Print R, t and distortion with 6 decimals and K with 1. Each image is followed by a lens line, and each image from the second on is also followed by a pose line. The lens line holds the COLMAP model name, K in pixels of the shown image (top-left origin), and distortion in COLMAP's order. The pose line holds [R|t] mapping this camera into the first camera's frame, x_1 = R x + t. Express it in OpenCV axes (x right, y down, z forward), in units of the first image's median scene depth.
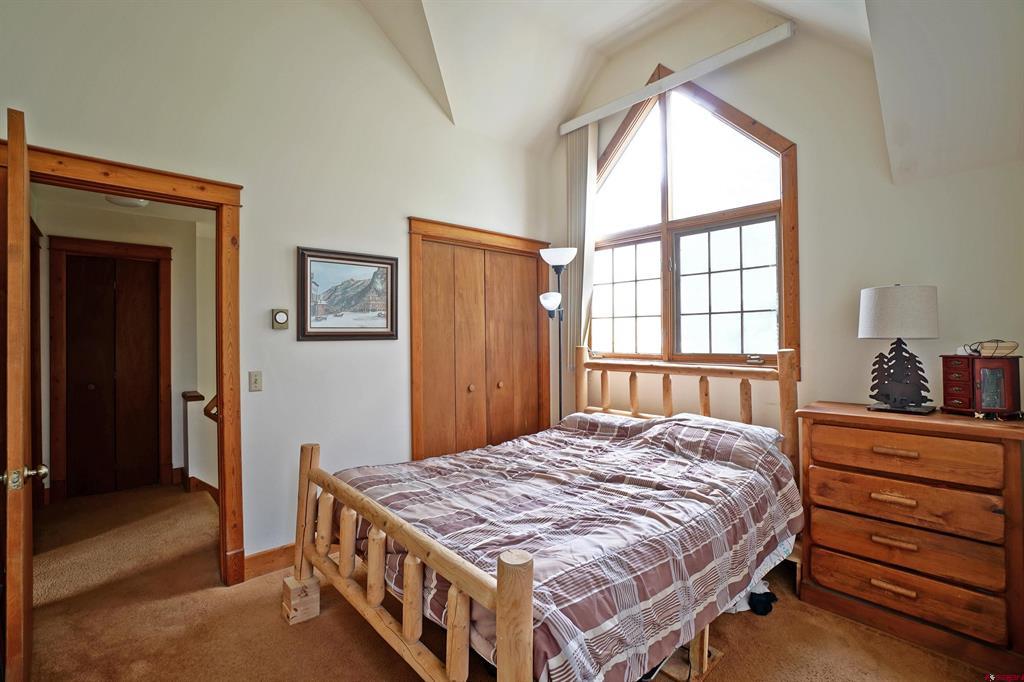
lens RADIAL K [[457.3, 0, 506.2], [0, 457.3, 337.8], [0, 0, 1]] dist [-0.050143, 0.018113]
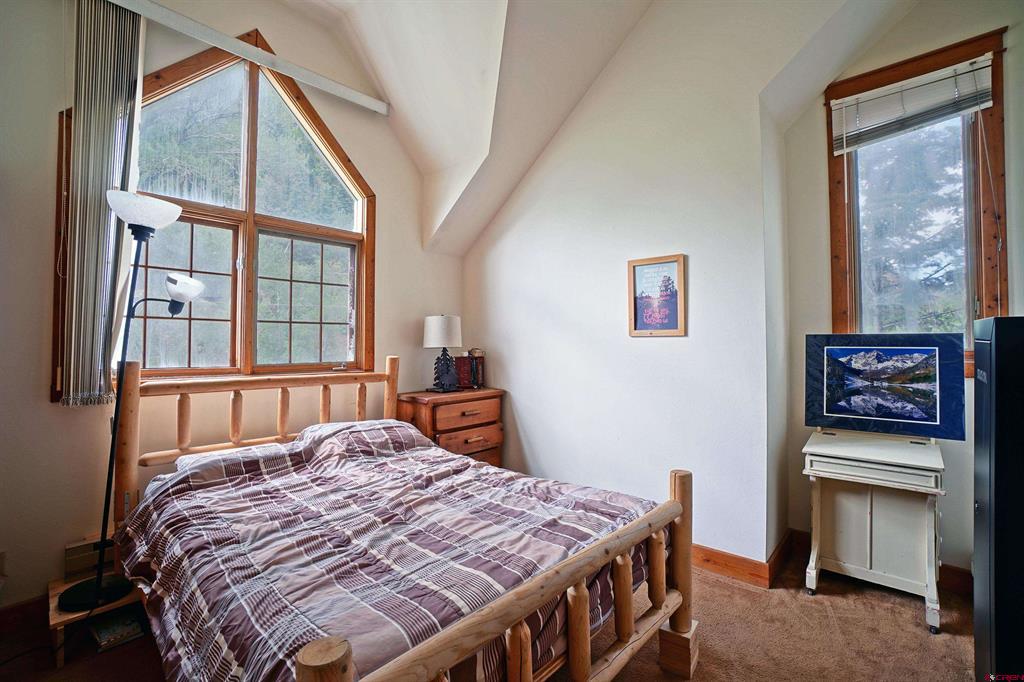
lens RADIAL K [[457.3, 0, 506.9], [0, 457.3, 337.1], [0, 0, 1]] dist [-0.050143, 0.018113]
pose [[-0.099951, 0.023991, 0.994703, -0.569470], [0.002512, 0.999712, -0.023859, 0.002460], [-0.994989, 0.000114, -0.099982, 0.637237]]
